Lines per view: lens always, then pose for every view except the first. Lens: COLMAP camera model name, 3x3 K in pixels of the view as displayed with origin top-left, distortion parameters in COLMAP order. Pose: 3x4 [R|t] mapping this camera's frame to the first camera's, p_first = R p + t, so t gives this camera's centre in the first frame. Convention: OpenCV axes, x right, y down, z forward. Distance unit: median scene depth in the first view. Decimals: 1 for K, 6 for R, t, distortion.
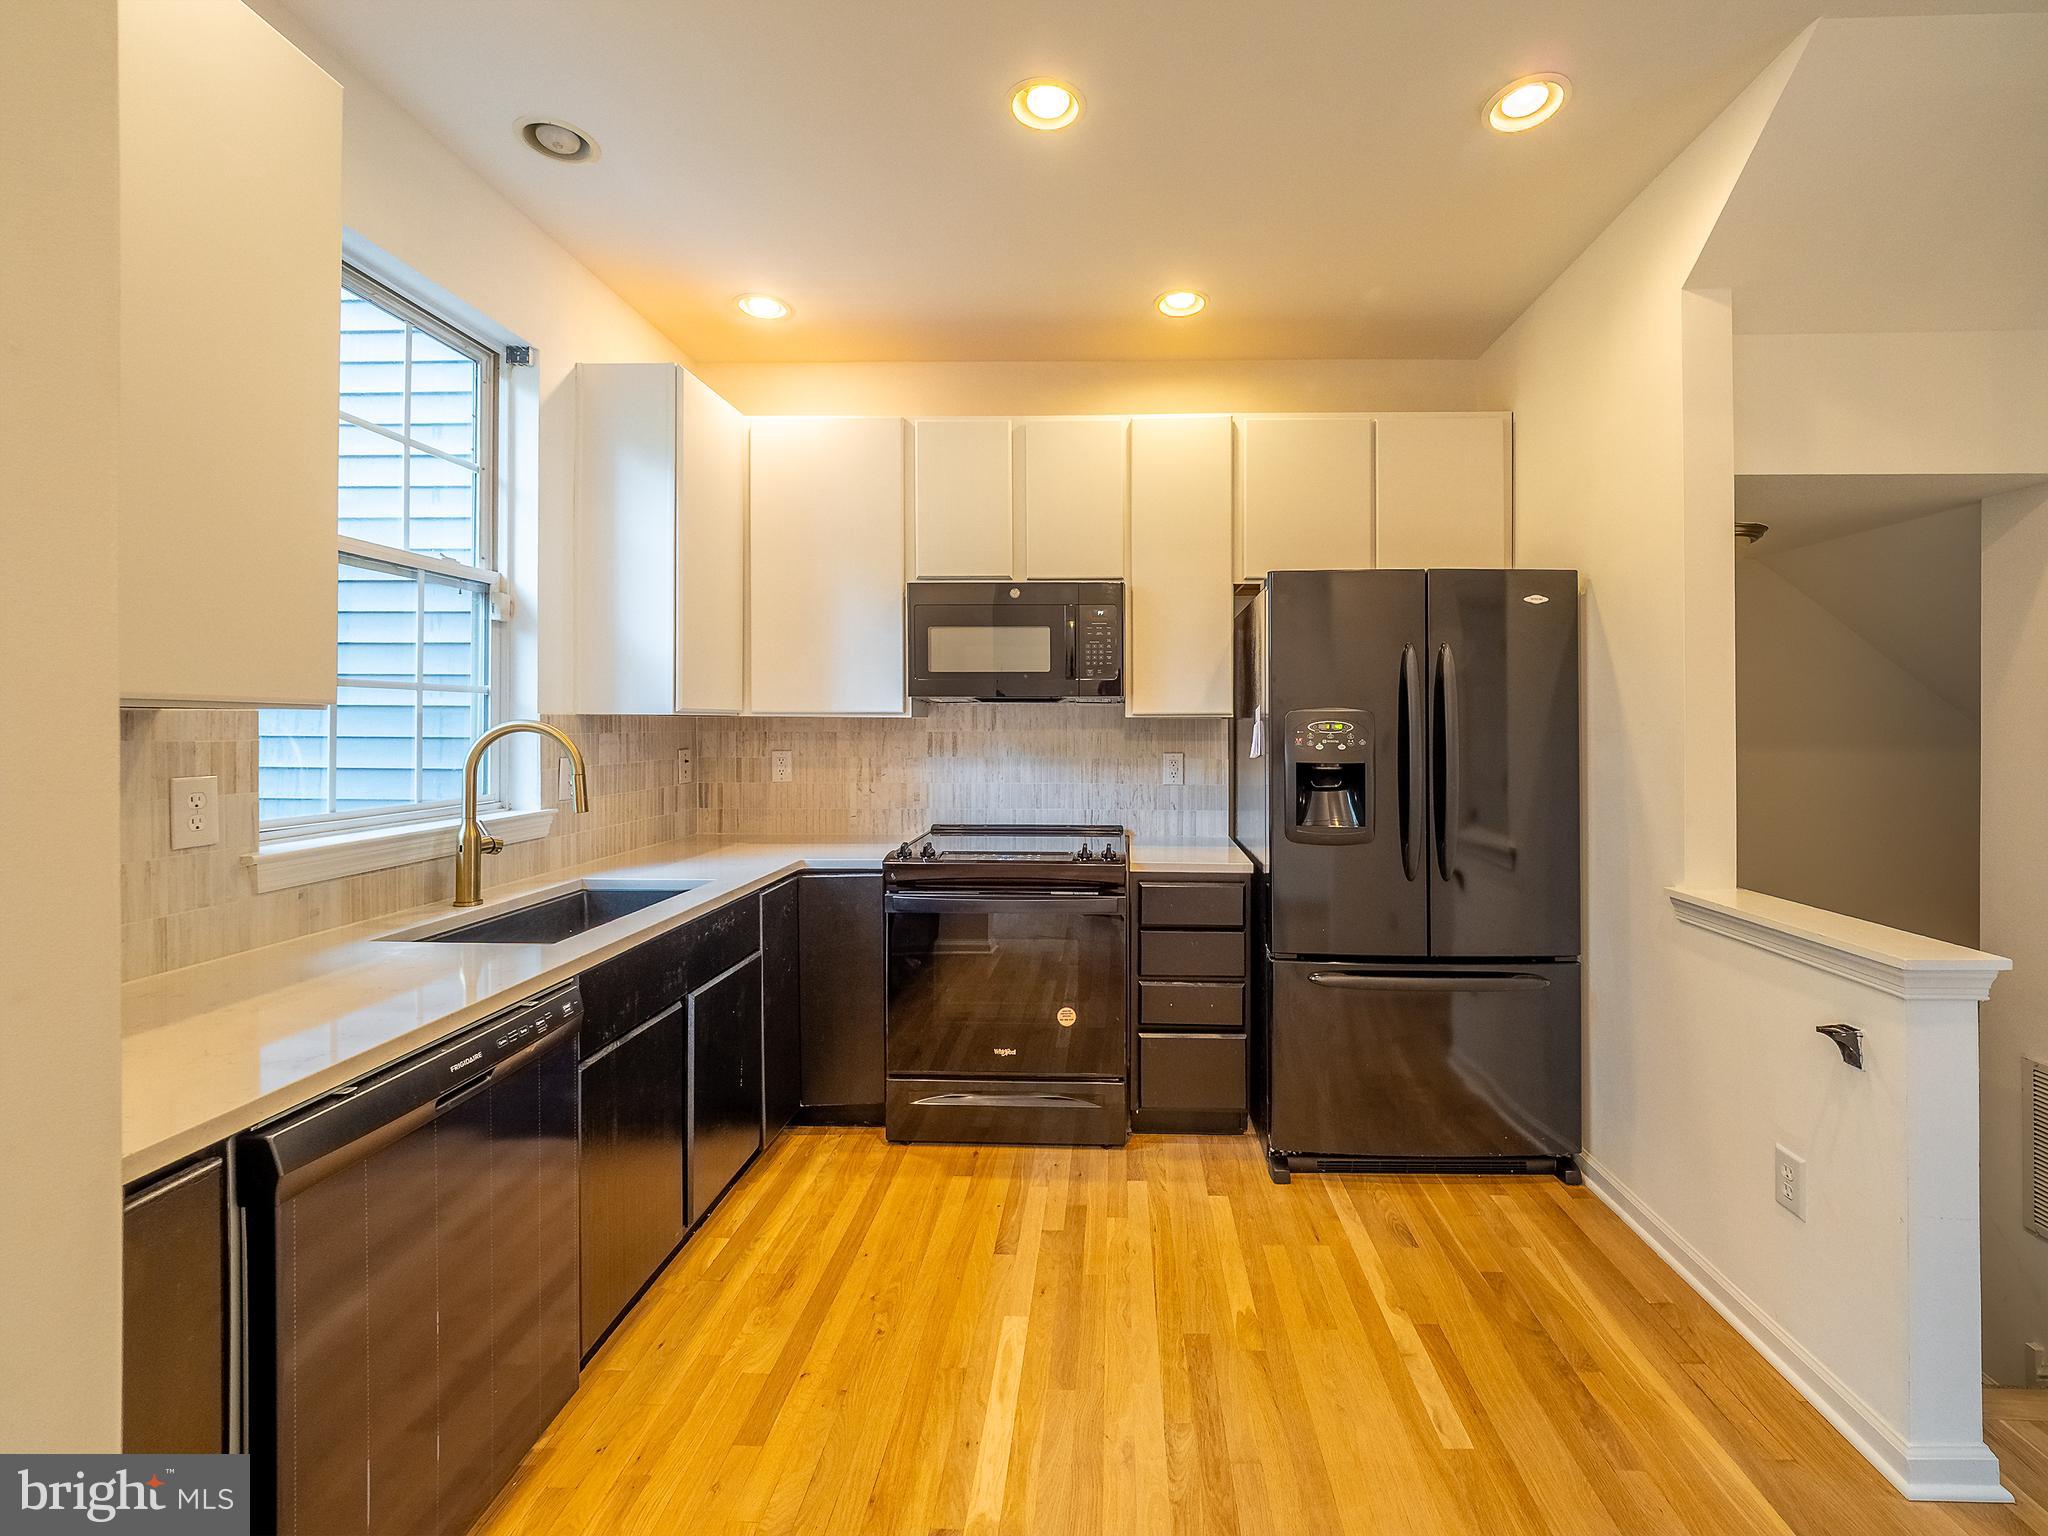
lens RADIAL K [[915.1, 0, 1104.2], [0, 915.1, 732.8], [0, 0, 1]] dist [-0.000950, -0.000058]
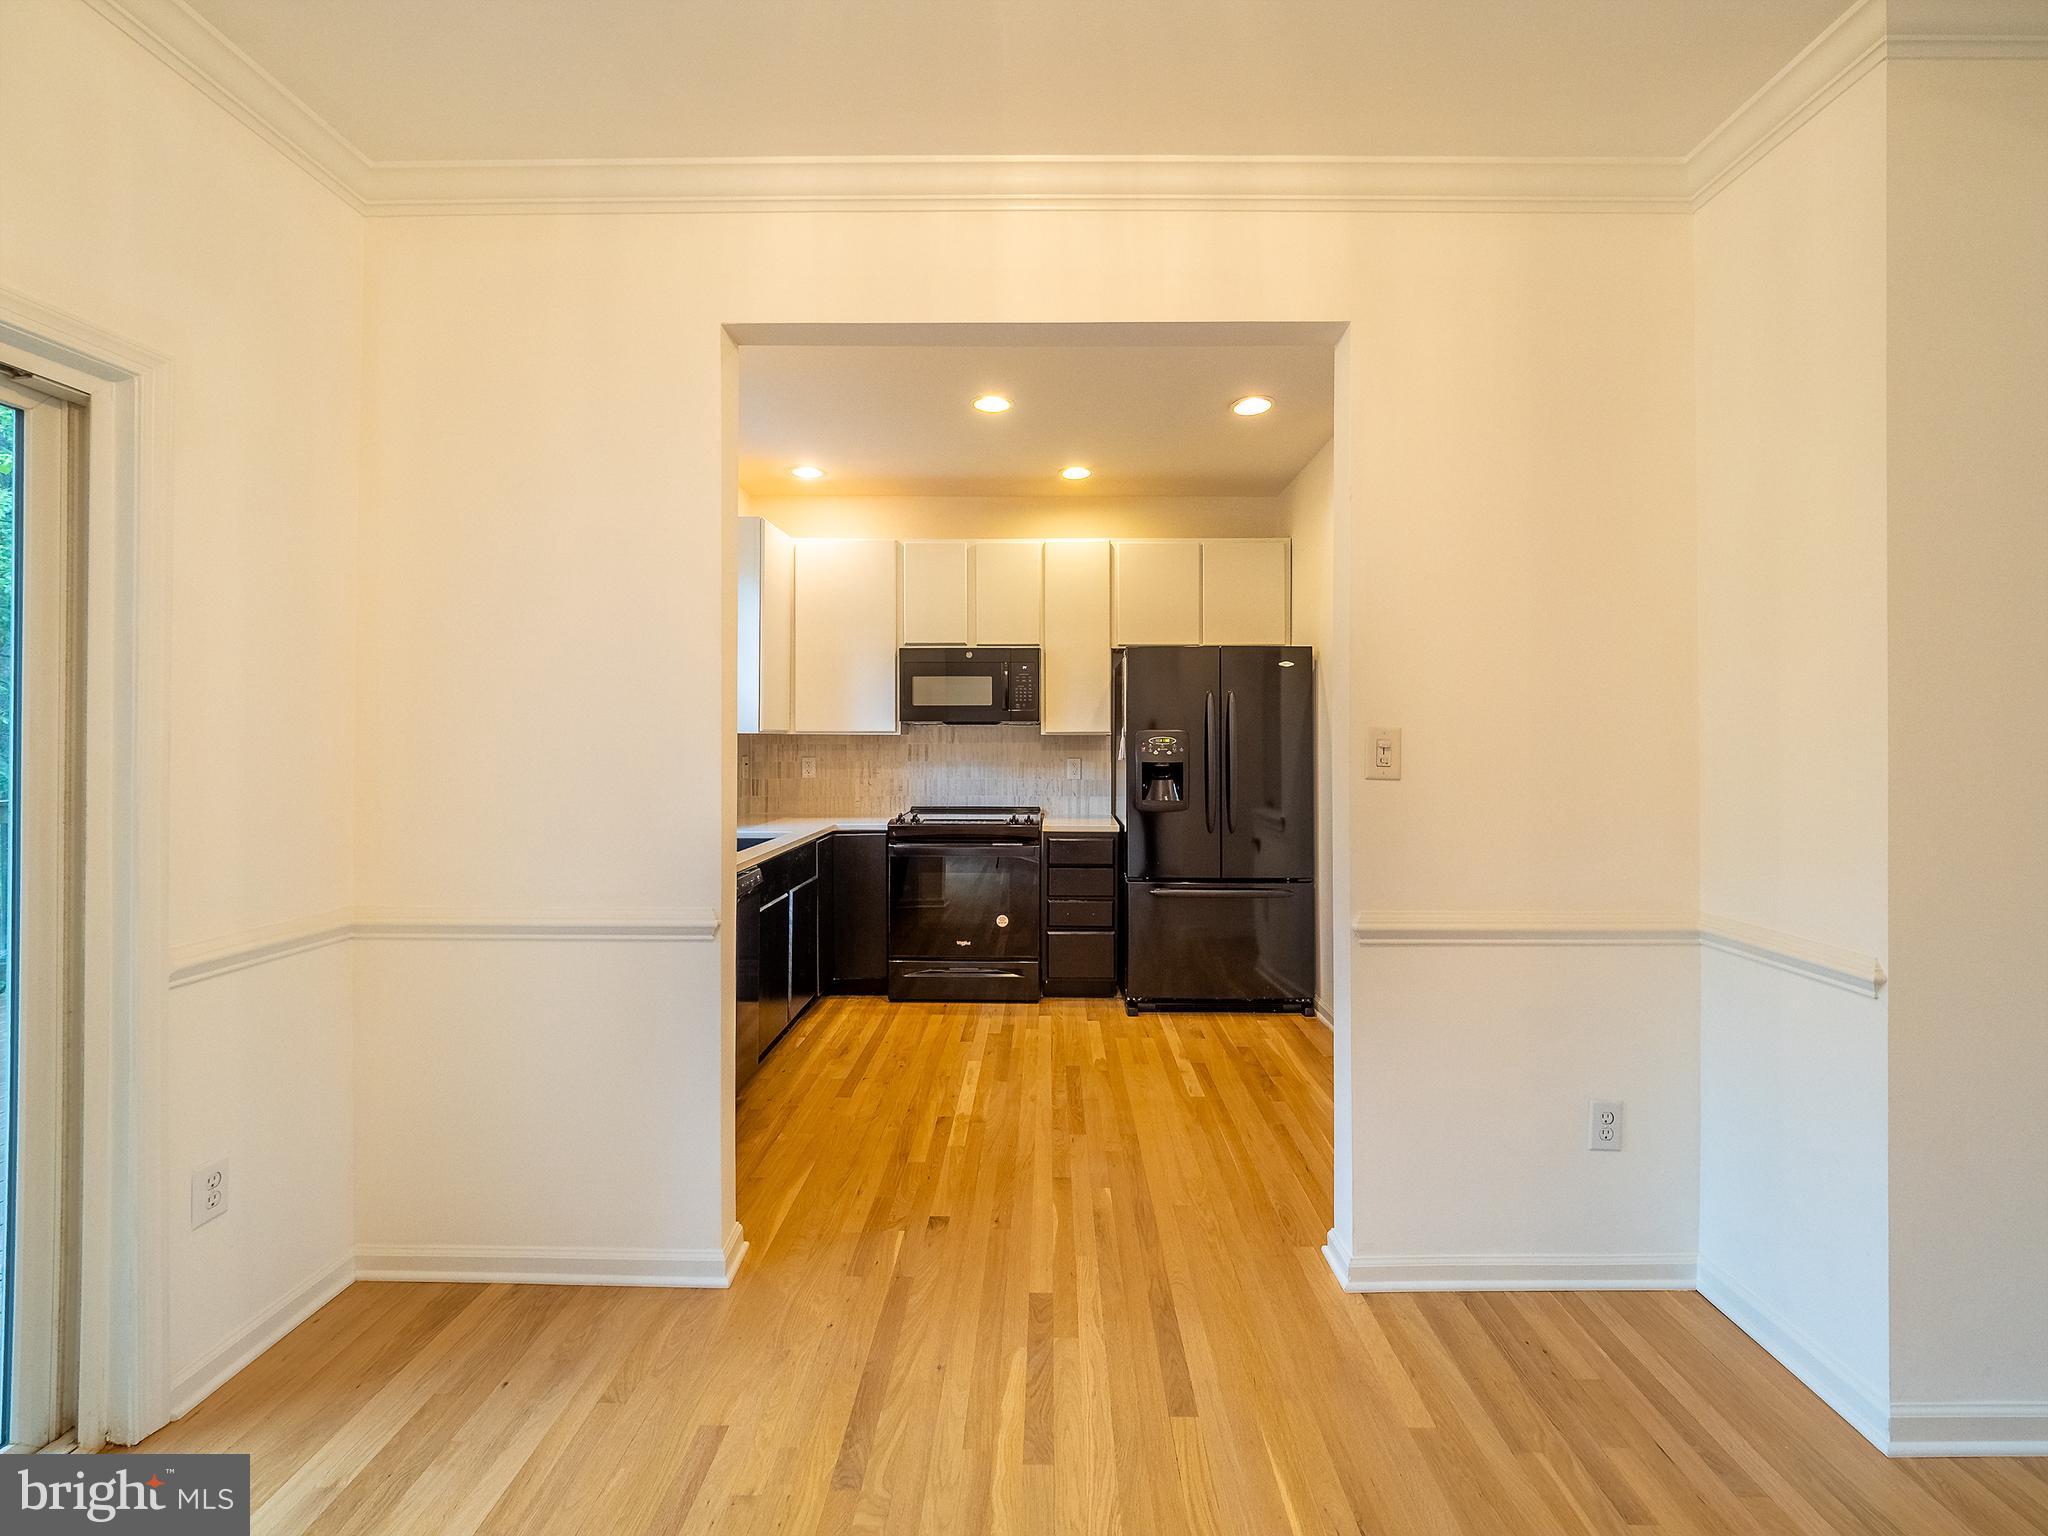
lens RADIAL K [[915.1, 0, 1104.2], [0, 915.1, 732.8], [0, 0, 1]] dist [-0.000950, -0.000058]
pose [[0.997494, 0.000353, 0.070747, 0.023894], [0.000905, 0.999842, -0.017755, 0.008499], [-0.070742, 0.017775, 0.997336, -0.626678]]
